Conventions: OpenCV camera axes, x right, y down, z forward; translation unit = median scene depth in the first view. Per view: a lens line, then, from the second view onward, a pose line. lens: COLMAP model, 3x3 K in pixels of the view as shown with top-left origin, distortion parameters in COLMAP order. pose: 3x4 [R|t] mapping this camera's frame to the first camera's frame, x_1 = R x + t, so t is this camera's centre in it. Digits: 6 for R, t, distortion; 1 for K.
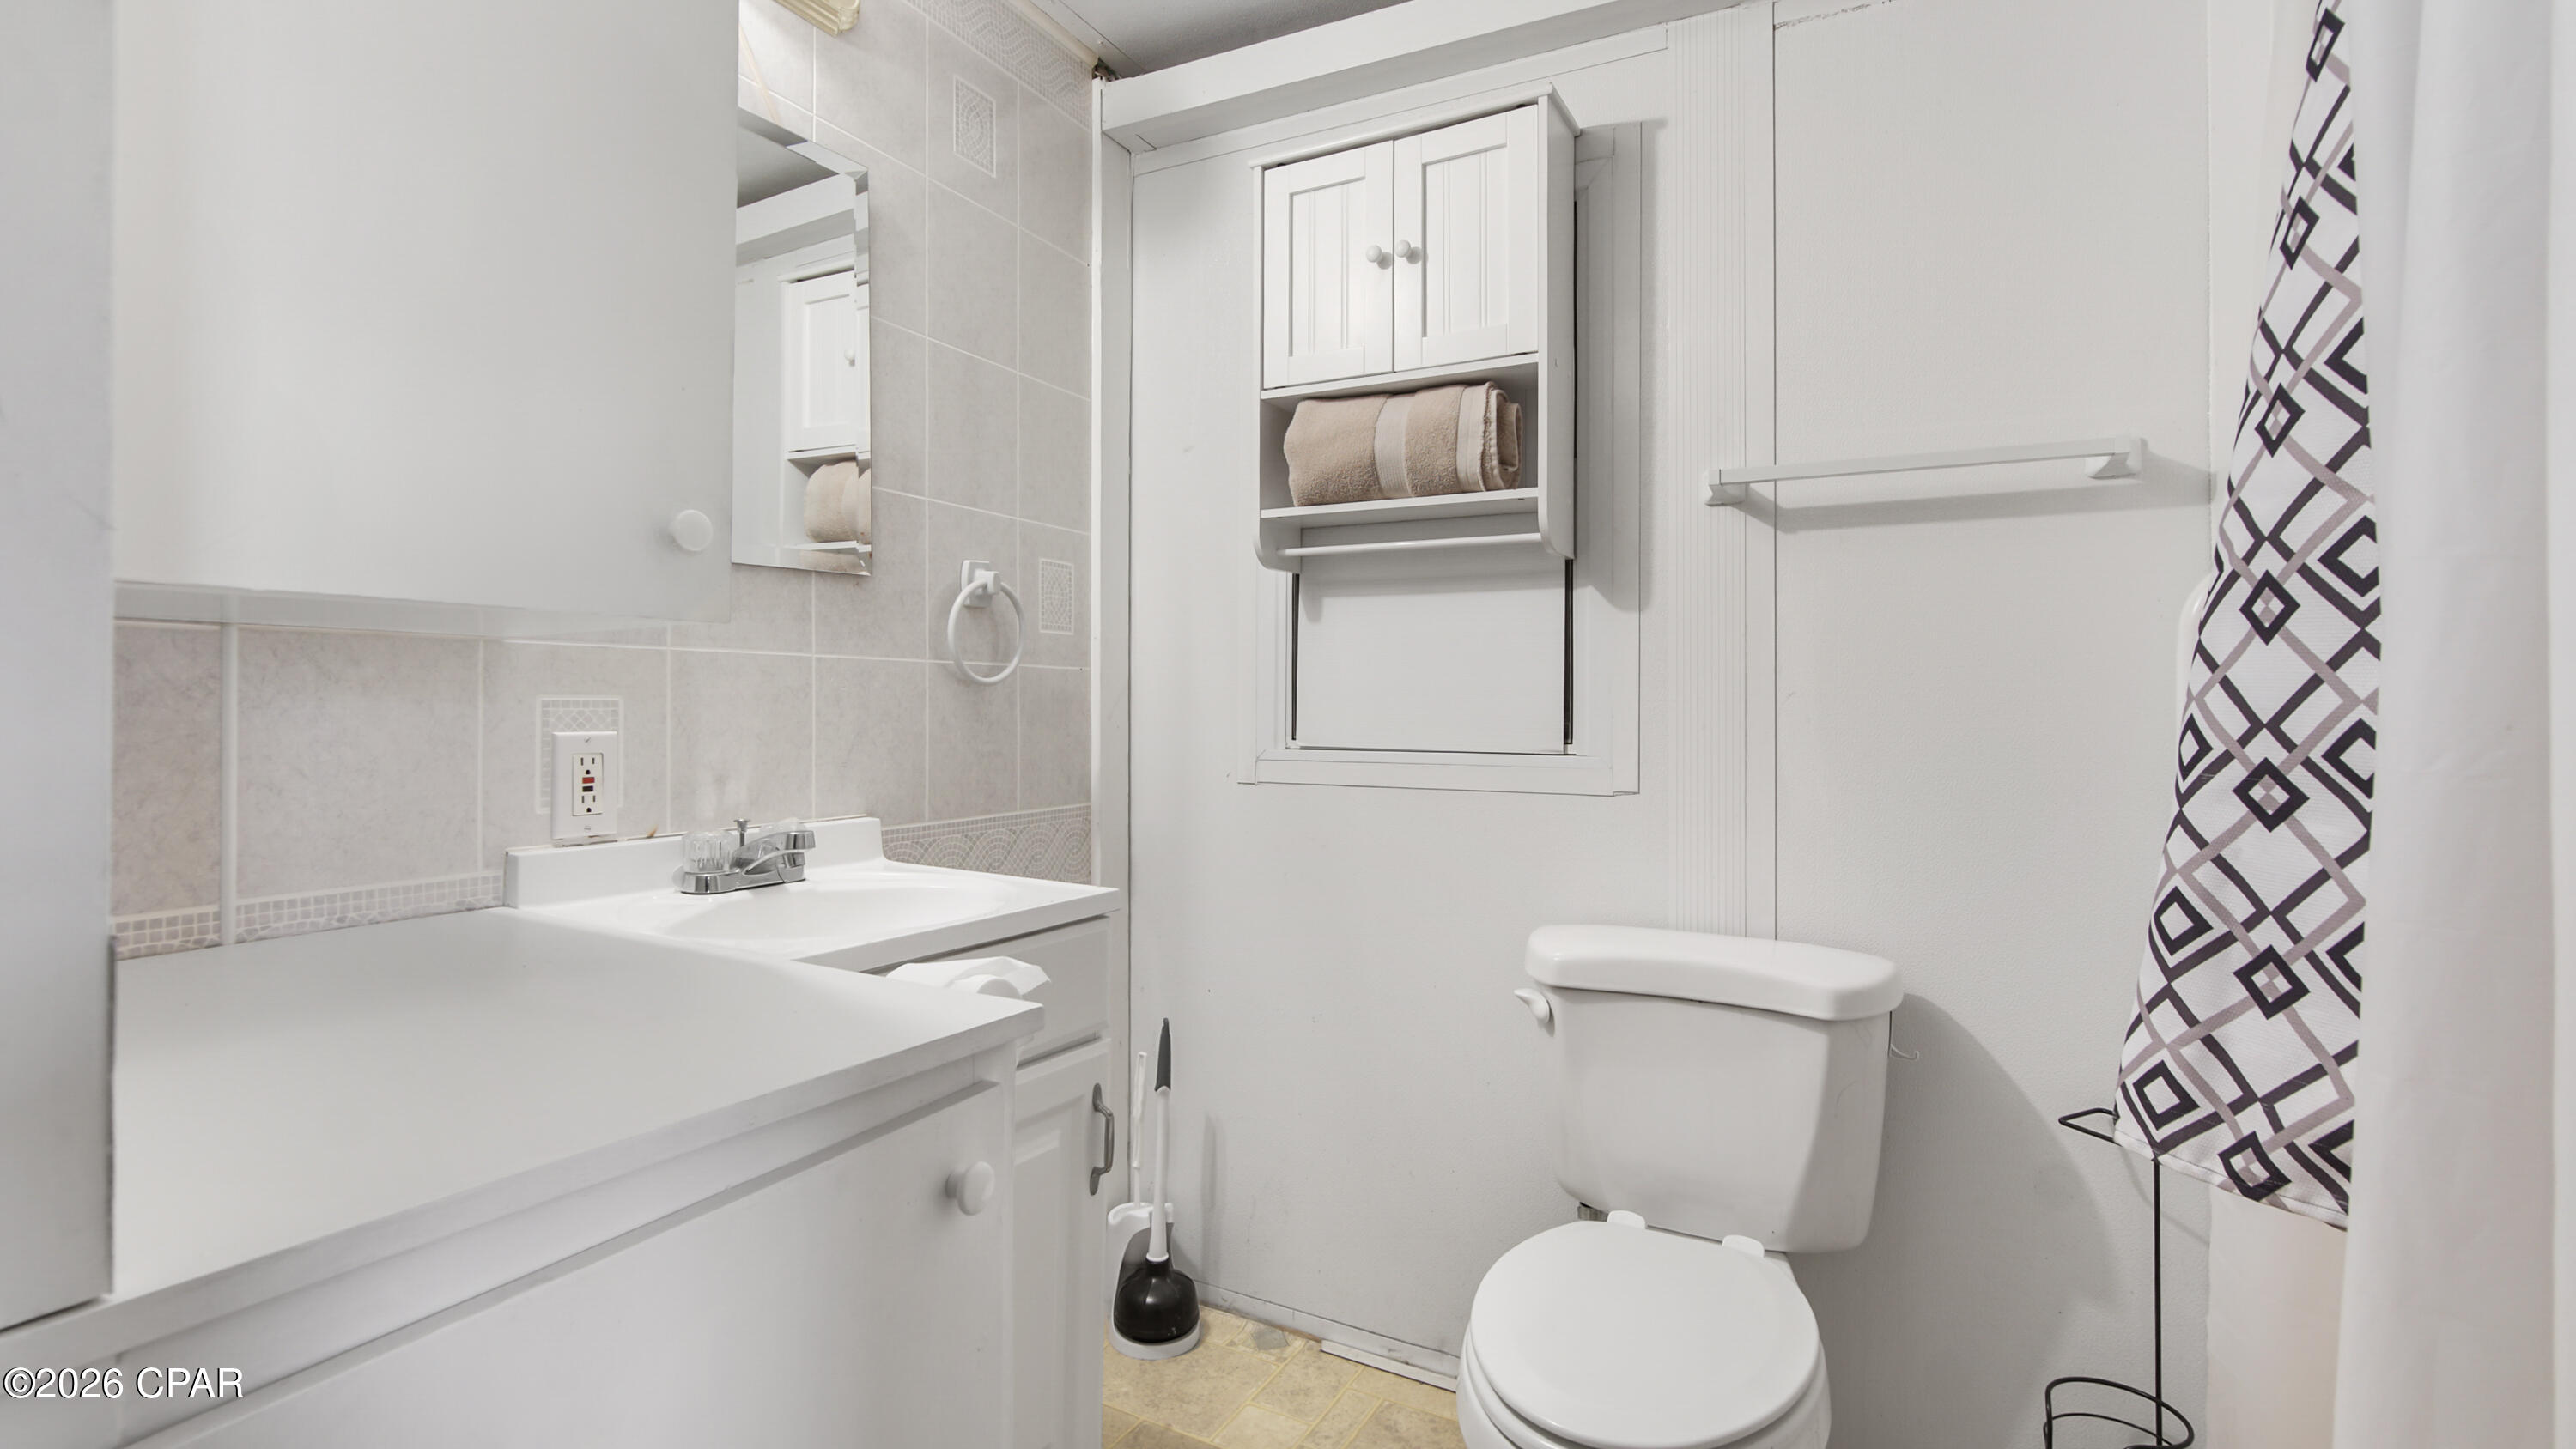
lens RADIAL K [[1176.9, 0, 1282.7], [0, 1176.9, 692.7], [0, 0, 1]] dist [-0.013161, 0.005504]
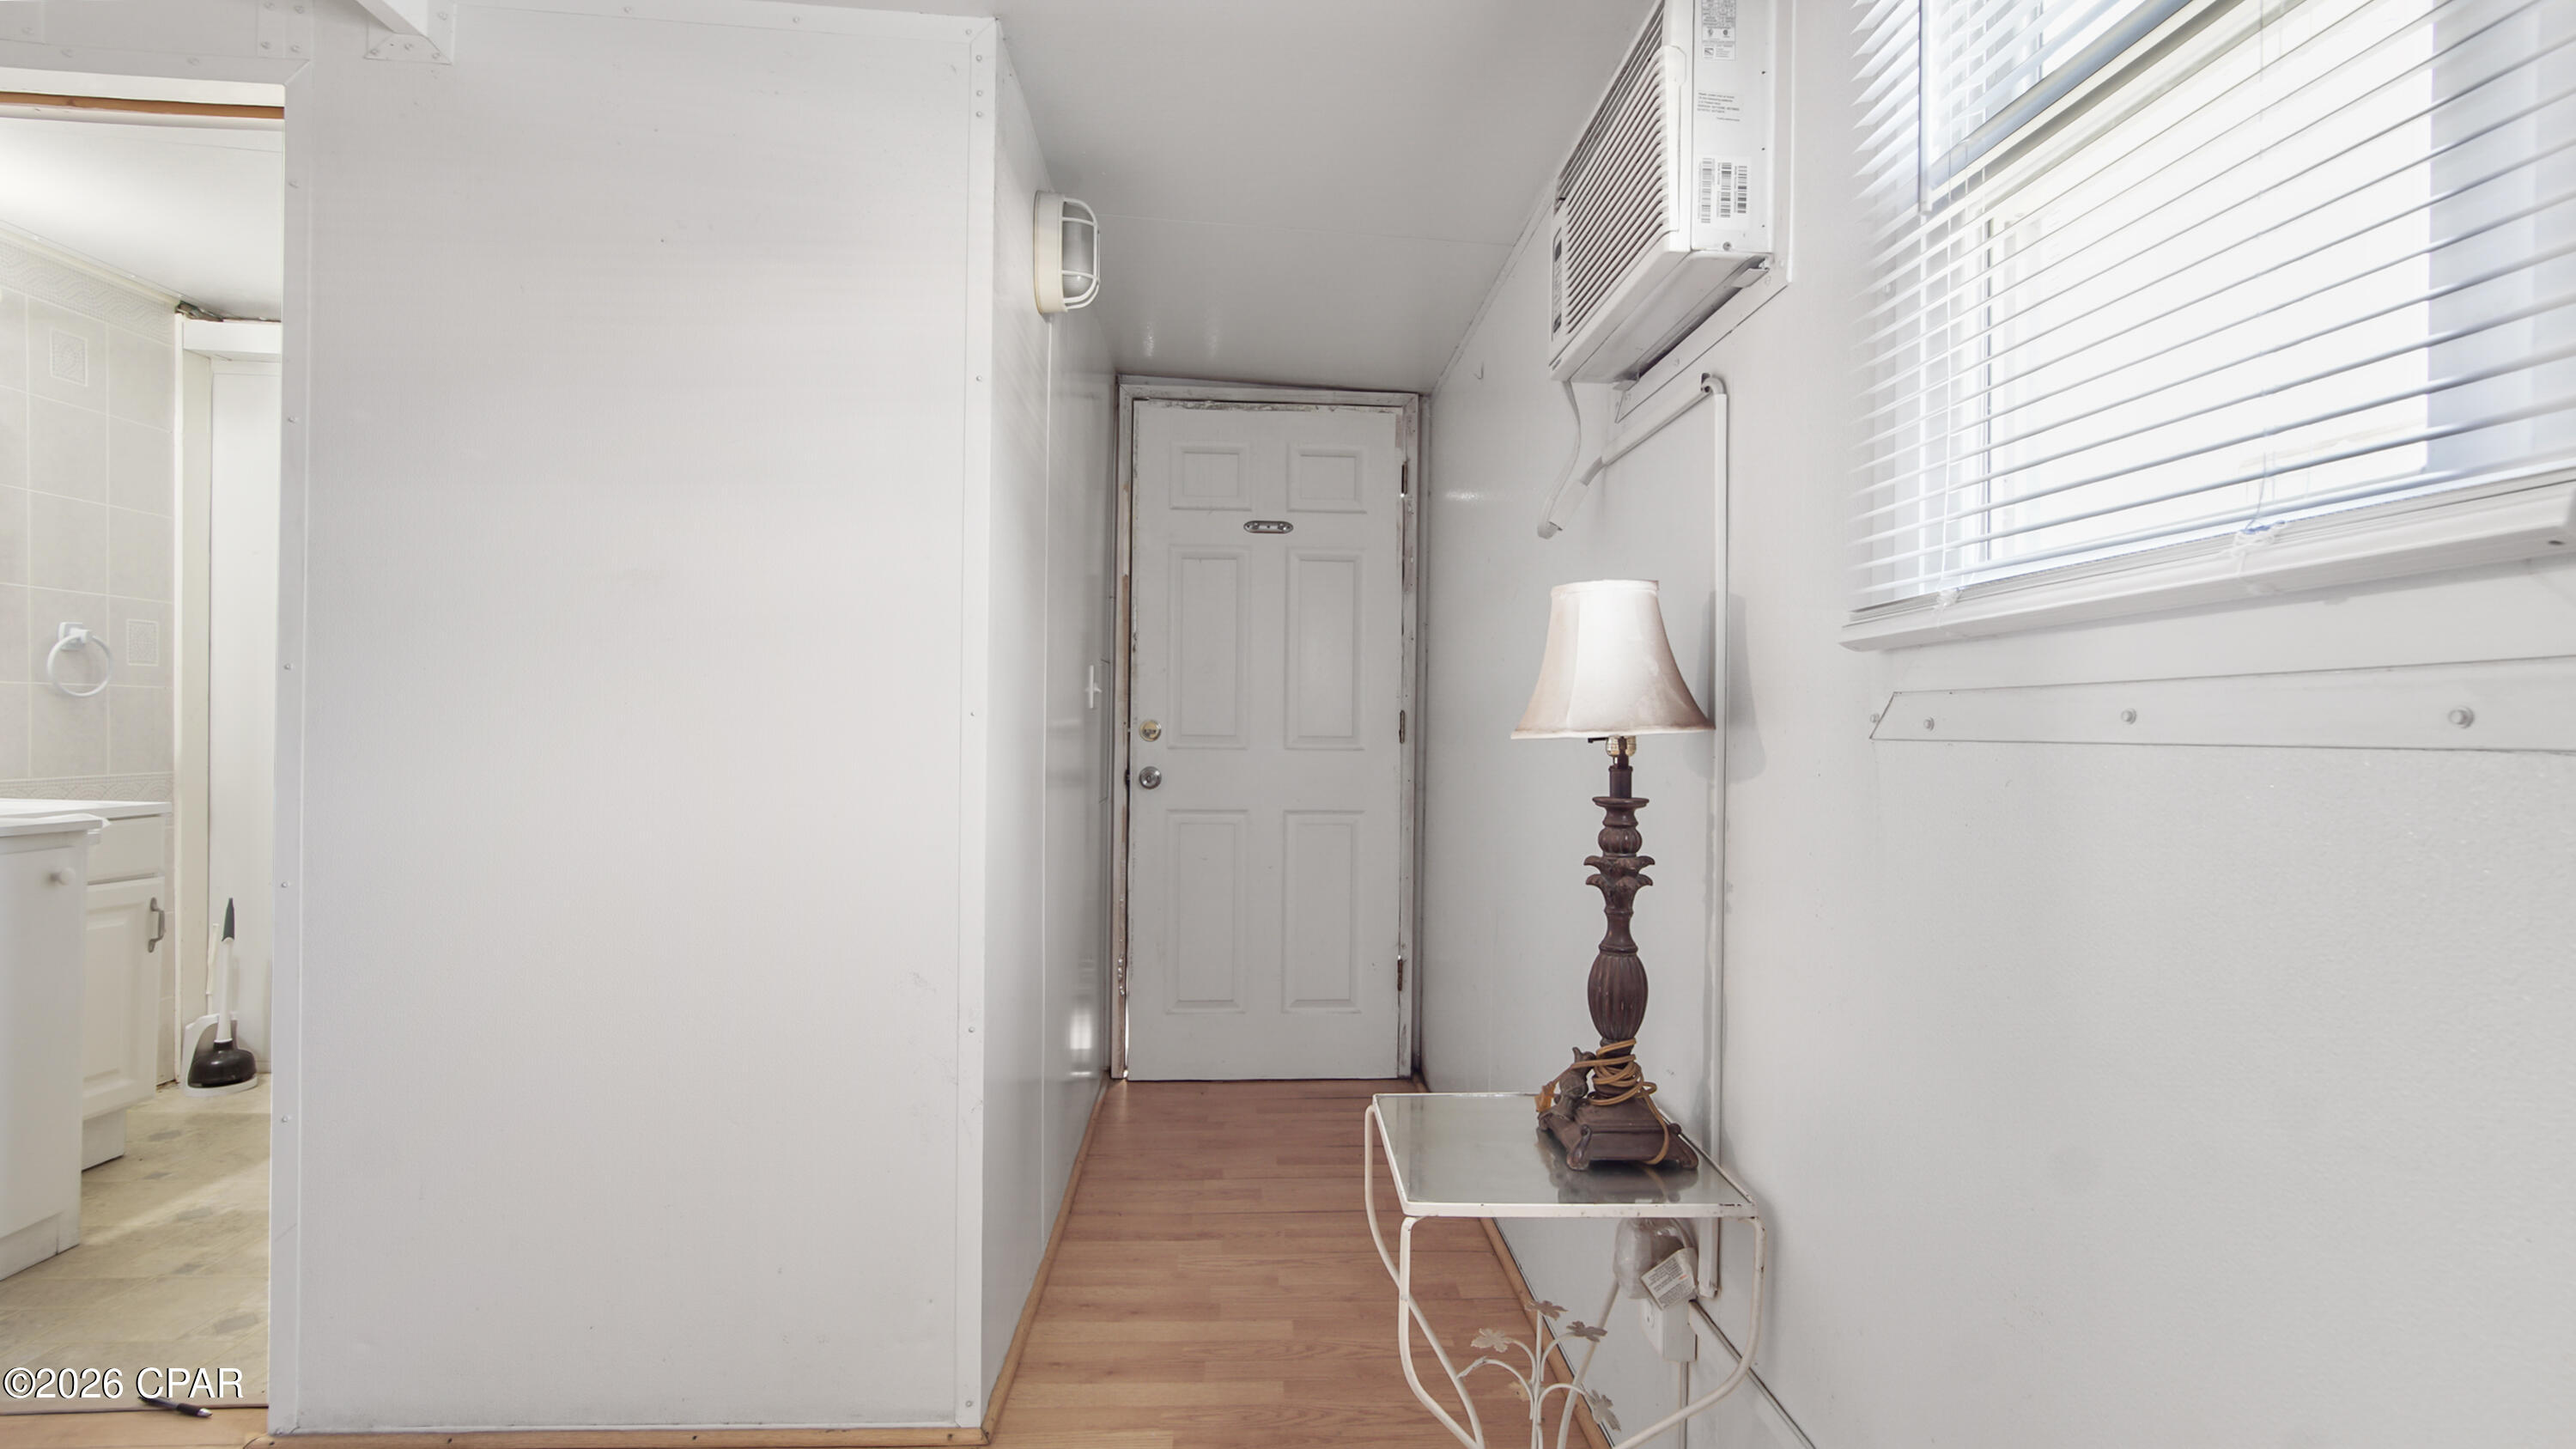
lens RADIAL K [[1177.2, 0, 1314.0], [0, 1177.2, 732.4], [0, 0, 1]] dist [-0.013161, 0.005504]
pose [[0.850027, 0.005021, 0.526716, 0.448469], [-0.015566, 0.999757, 0.015591, -0.012857], [-0.526510, -0.021451, 0.849898, -1.641435]]
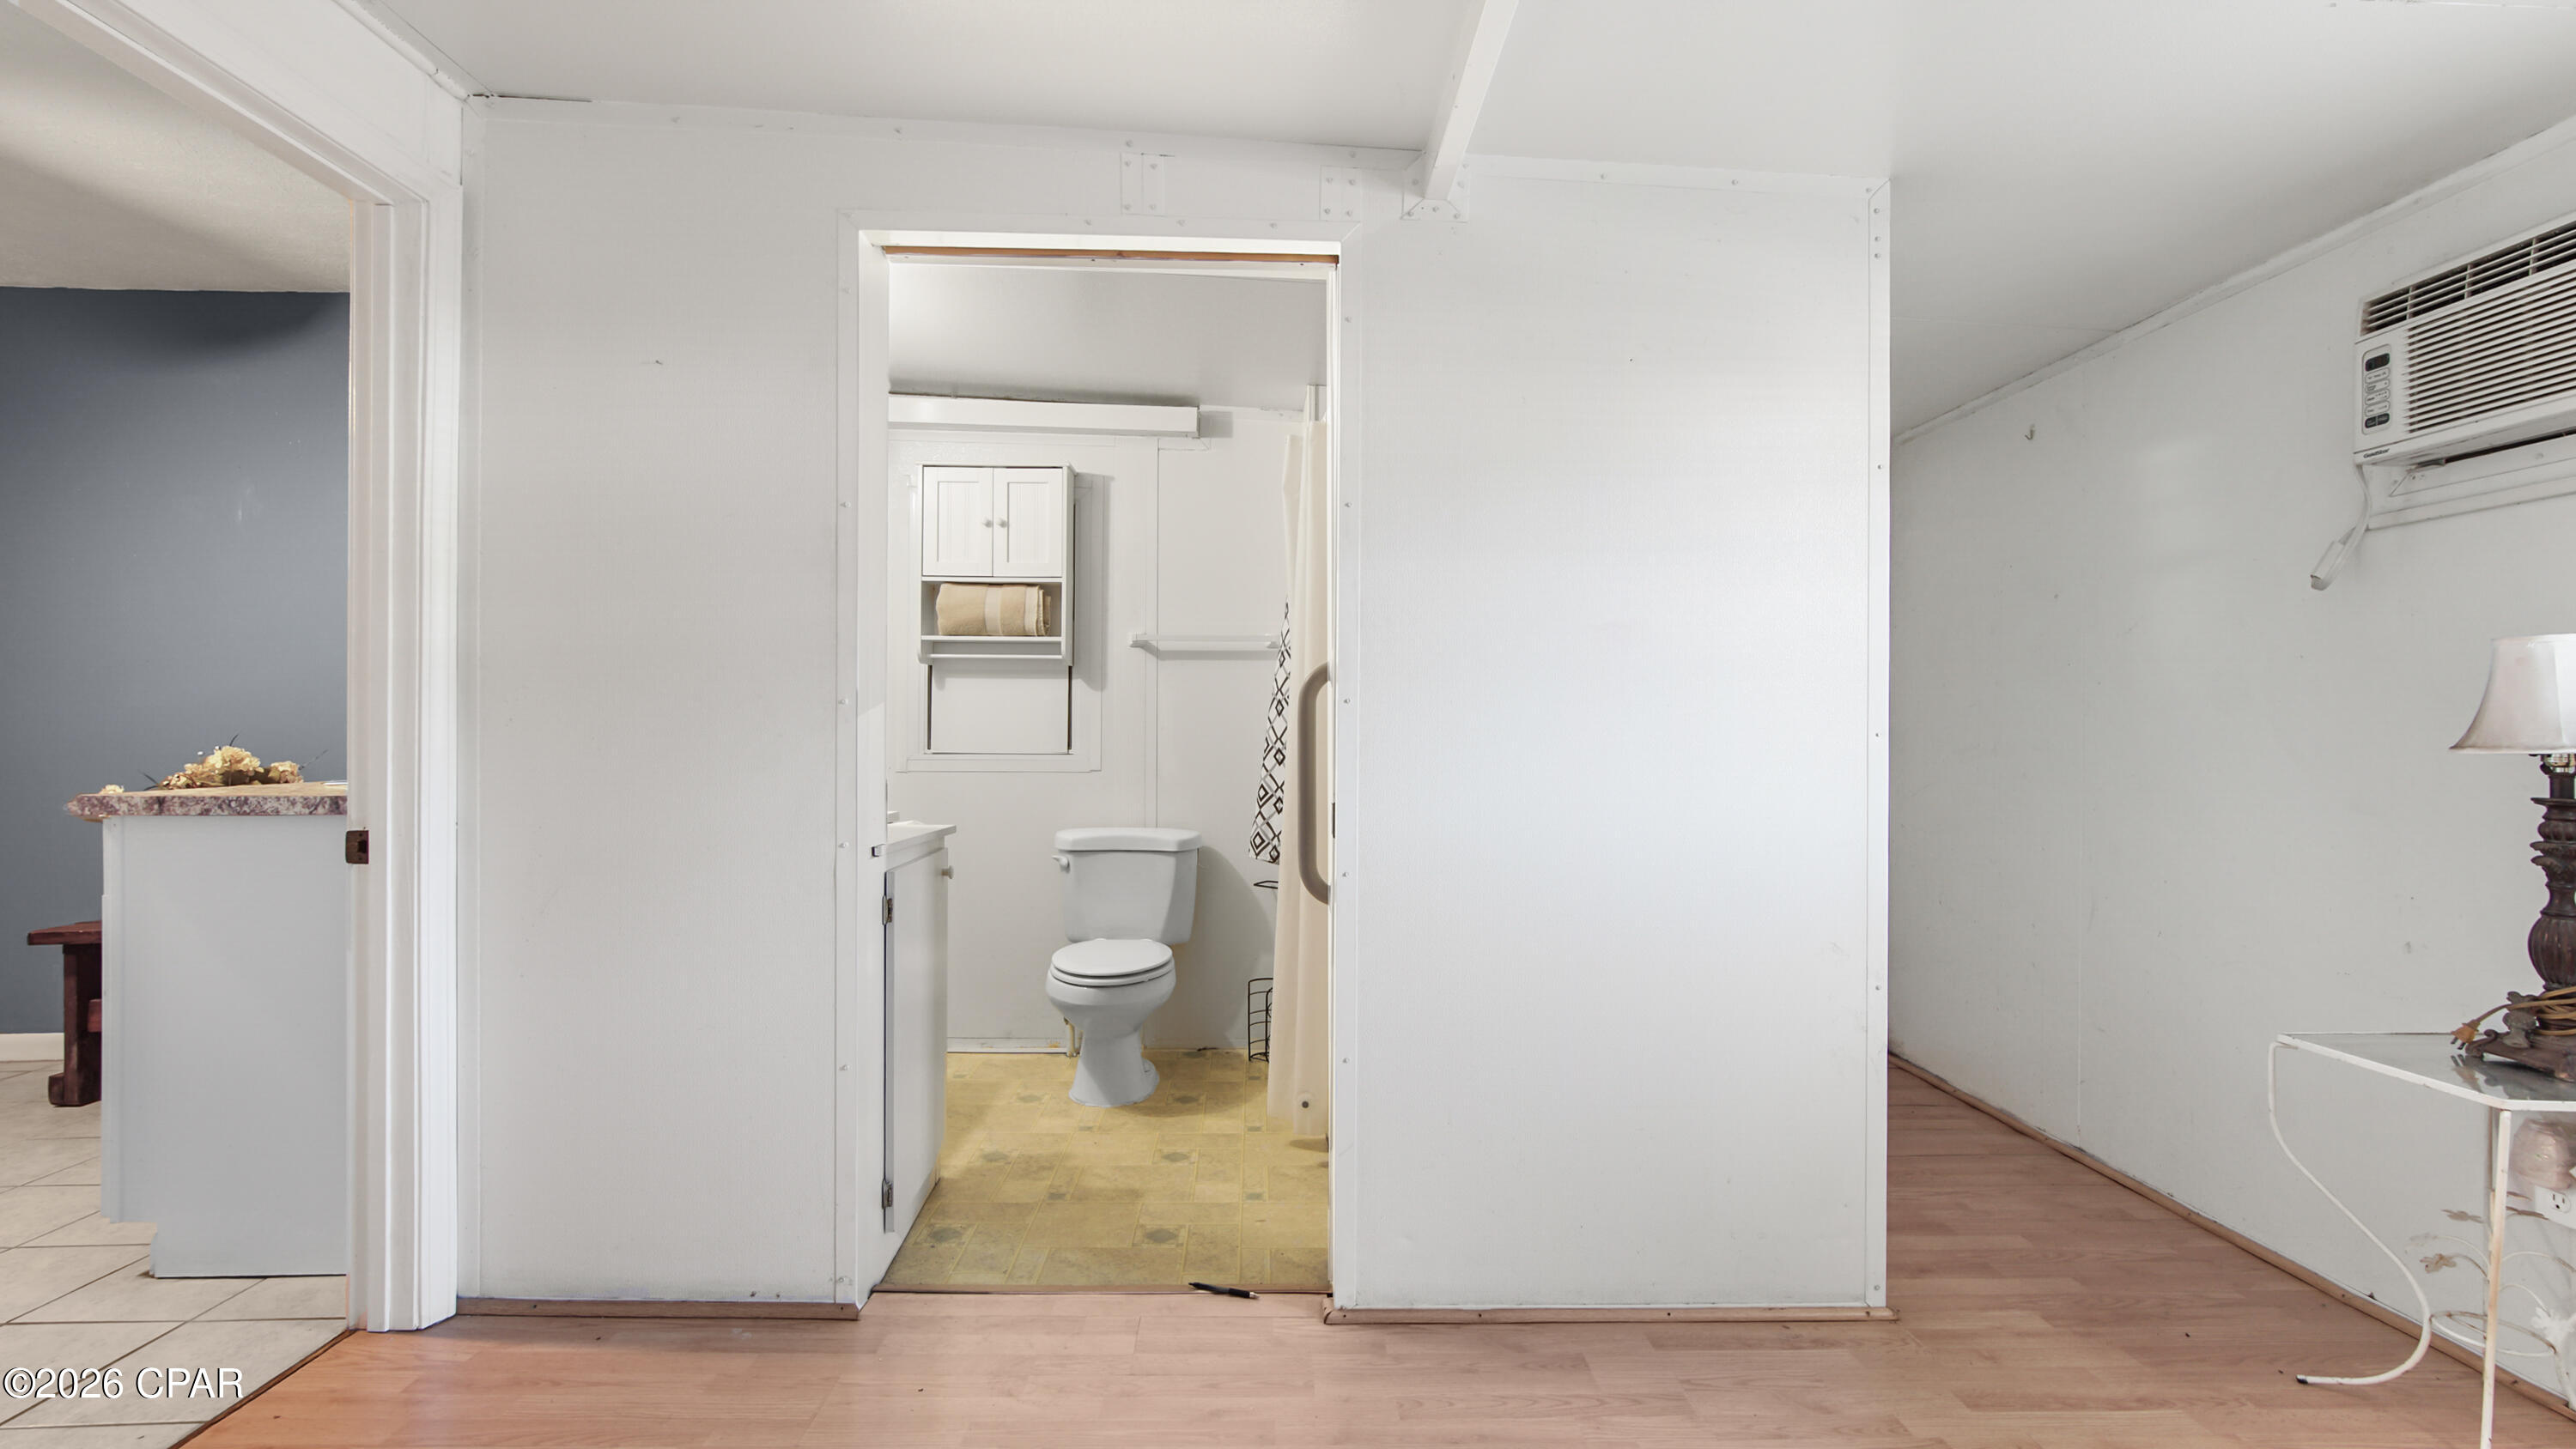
lens RADIAL K [[1176.9, 0, 1297.0], [0, 1176.9, 733.2], [0, 0, 1]] dist [-0.013161, 0.005504]
pose [[0.864367, 0.001048, 0.502861, -0.603893], [-0.008157, 0.999895, 0.011938, -0.020997], [-0.502796, -0.014420, 0.864285, -1.360994]]
